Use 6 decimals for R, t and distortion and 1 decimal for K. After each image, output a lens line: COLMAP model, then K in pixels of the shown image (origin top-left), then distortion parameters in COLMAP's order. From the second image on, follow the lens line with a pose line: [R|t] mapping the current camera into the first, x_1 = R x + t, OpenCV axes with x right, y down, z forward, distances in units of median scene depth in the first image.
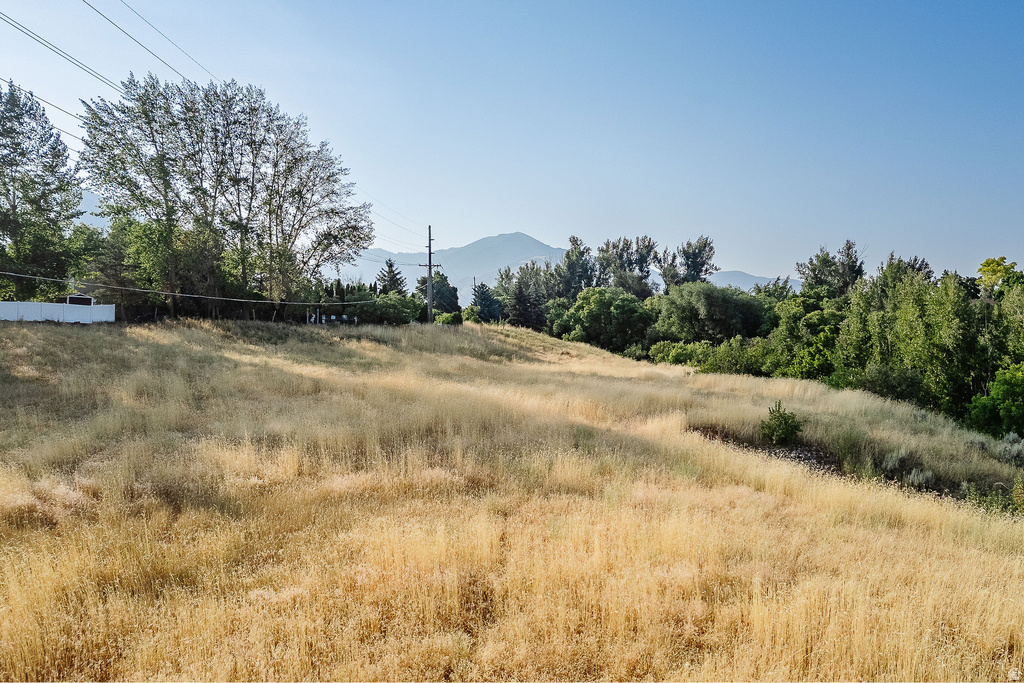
lens RADIAL K [[758.2, 0, 512.0], [0, 758.2, 341.5], [0, 0, 1]] dist [0.001455, 0.000590]
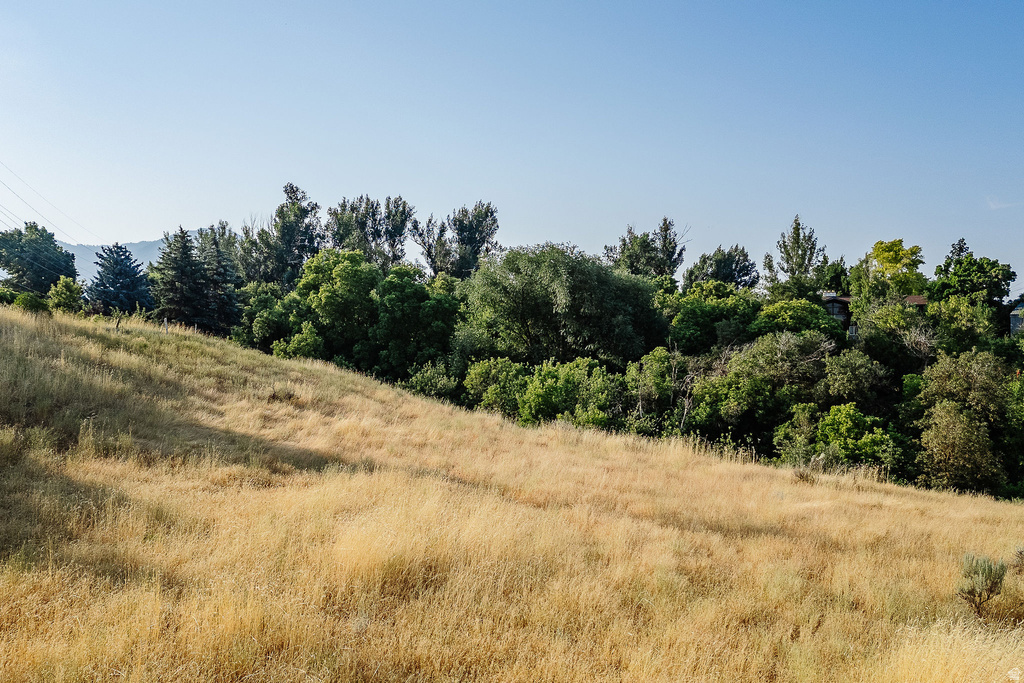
lens RADIAL K [[758.2, 0, 512.0], [0, 758.2, 341.5], [0, 0, 1]] dist [0.001455, 0.000590]
pose [[0.930031, 0.008407, 0.367385, 0.025363], [-0.005667, 0.999948, -0.008536, -0.005053], [-0.367438, 0.005856, 0.930030, 0.405320]]
